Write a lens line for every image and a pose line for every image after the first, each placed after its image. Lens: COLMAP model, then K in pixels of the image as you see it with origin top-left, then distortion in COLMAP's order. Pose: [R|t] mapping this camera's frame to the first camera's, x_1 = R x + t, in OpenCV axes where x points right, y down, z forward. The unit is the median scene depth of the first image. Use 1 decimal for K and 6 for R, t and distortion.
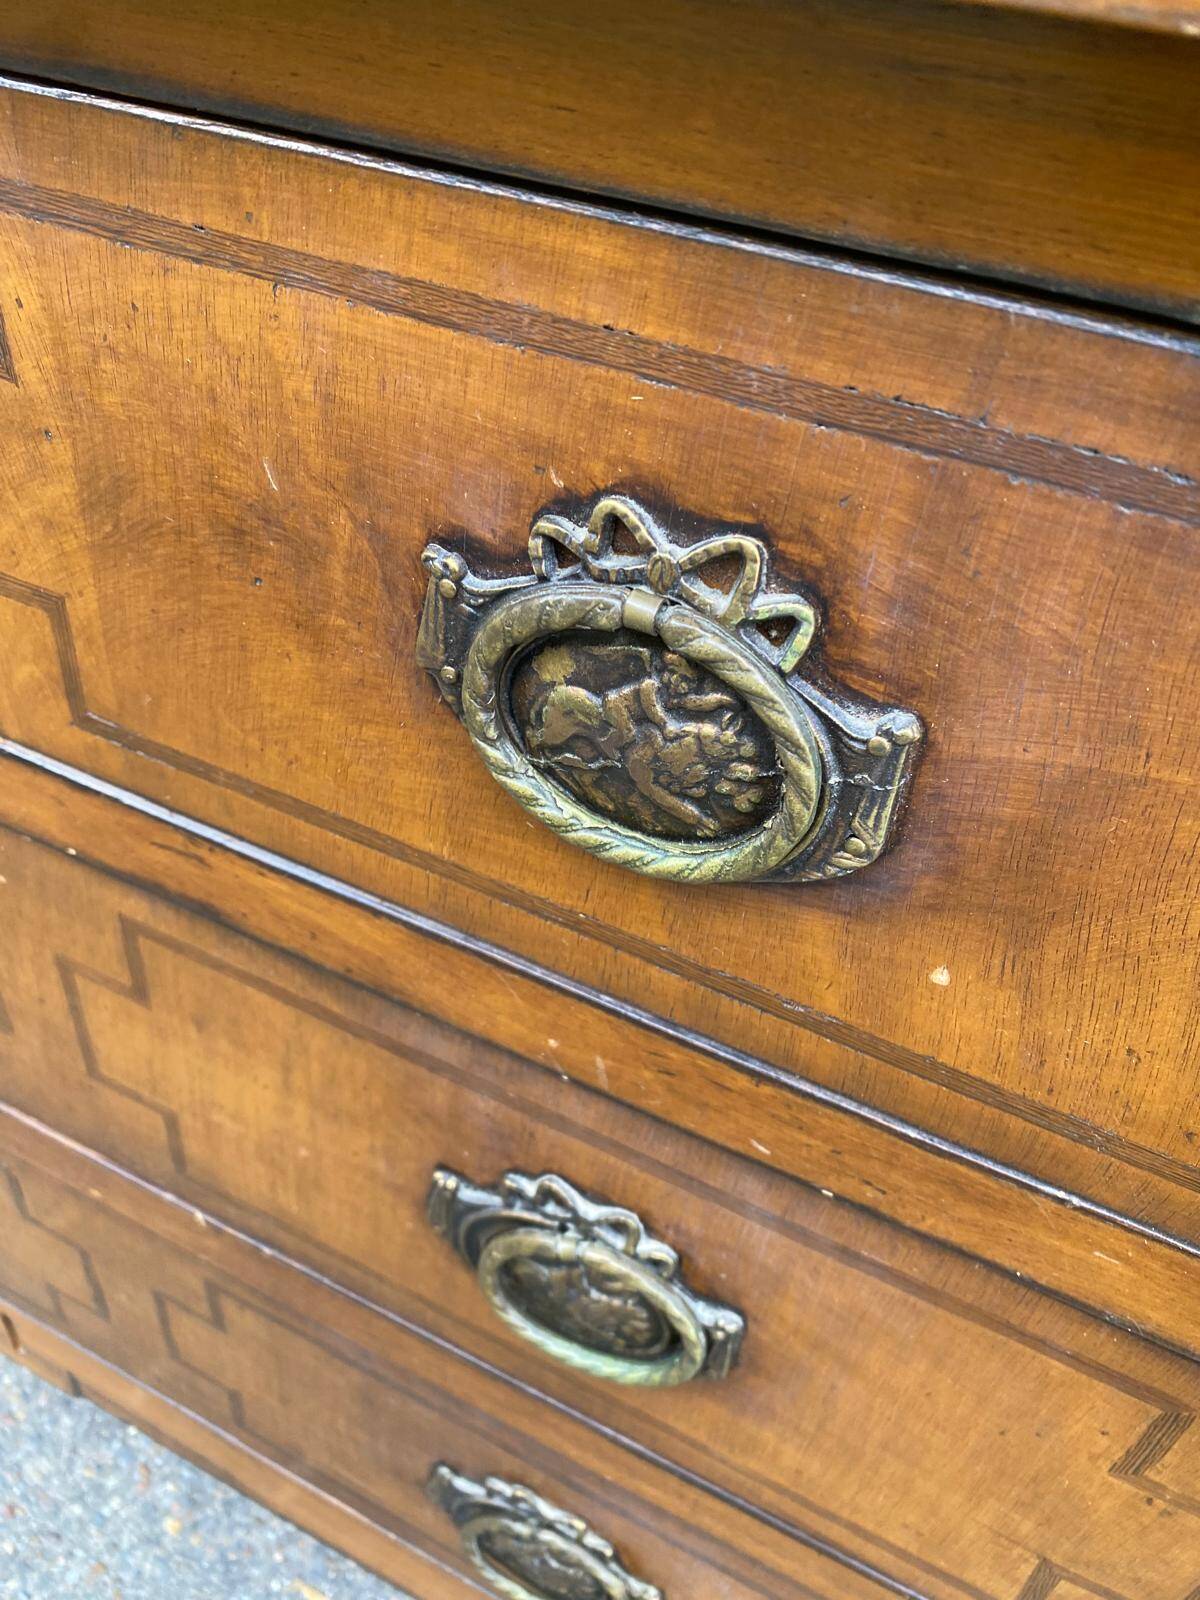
lens RADIAL K [[1241.4, 0, 605.5], [0, 1241.4, 769.7], [0, 0, 1]] dist [0.013858, -0.011341]
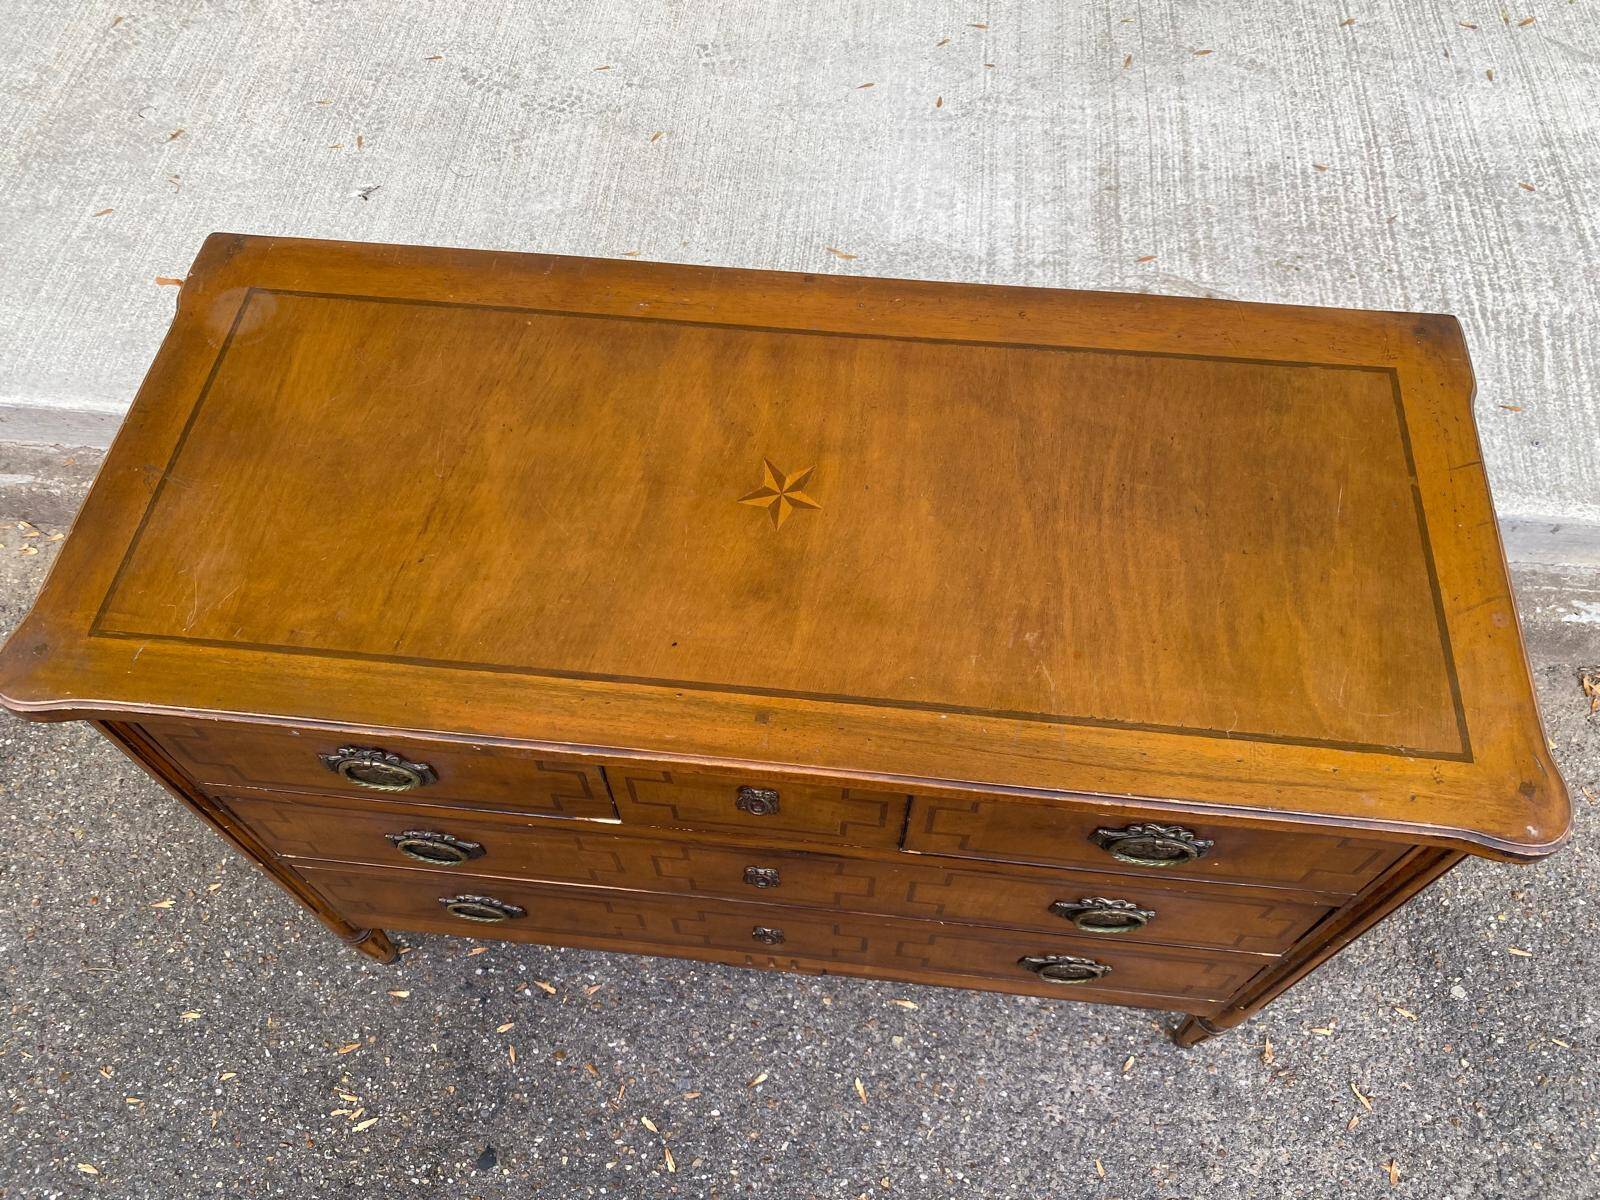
lens RADIAL K [[1241.4, 0, 778.9], [0, 1241.4, 600.2], [0, 0, 1]] dist [0.013858, -0.011341]
pose [[0.936881, -0.338452, 0.087768, -1.338718], [0.285667, 0.885680, 0.366012, -2.883751], [-0.201612, -0.317837, 0.926462, -2.659243]]
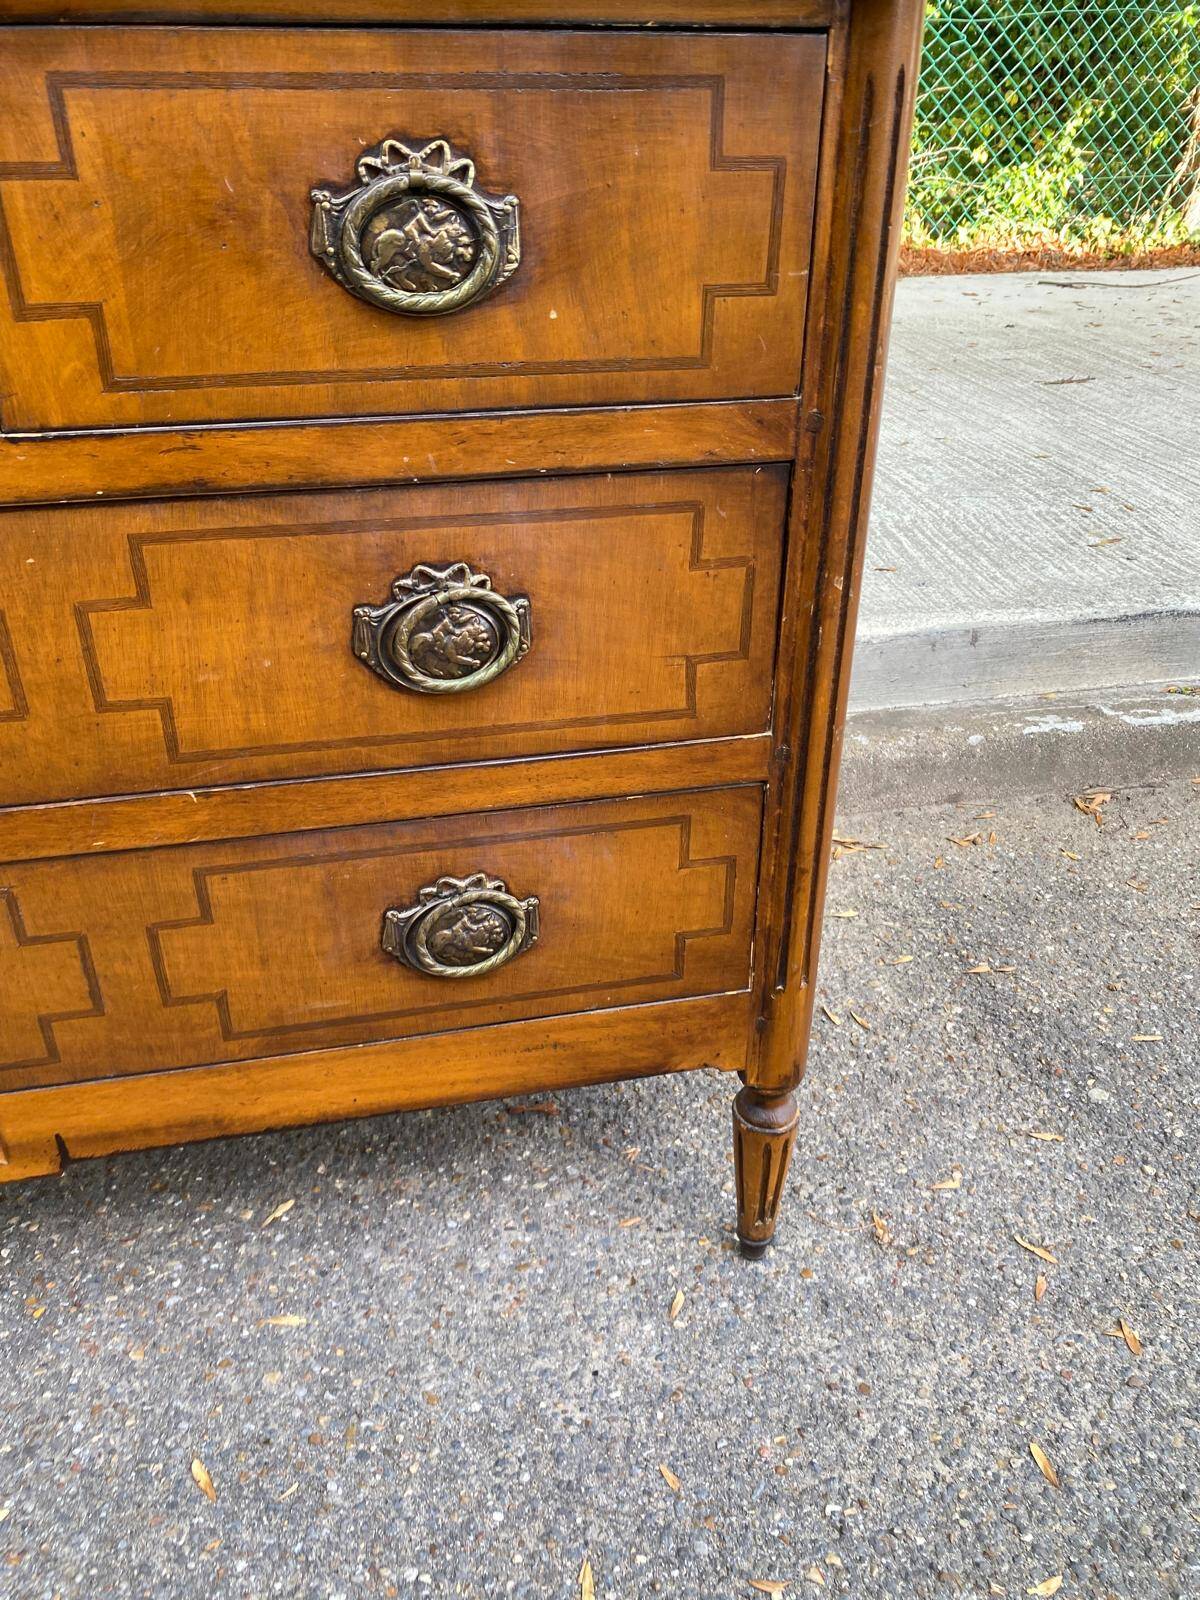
lens RADIAL K [[1241.4, 0, 597.7], [0, 1241.4, 797.6], [0, 0, 1]] dist [0.013858, -0.011341]
pose [[0.789620, -0.370835, 0.488858, -1.353879], [0.430991, 0.902280, -0.011706, 1.183282], [-0.436746, 0.219937, 0.872285, -1.144566]]
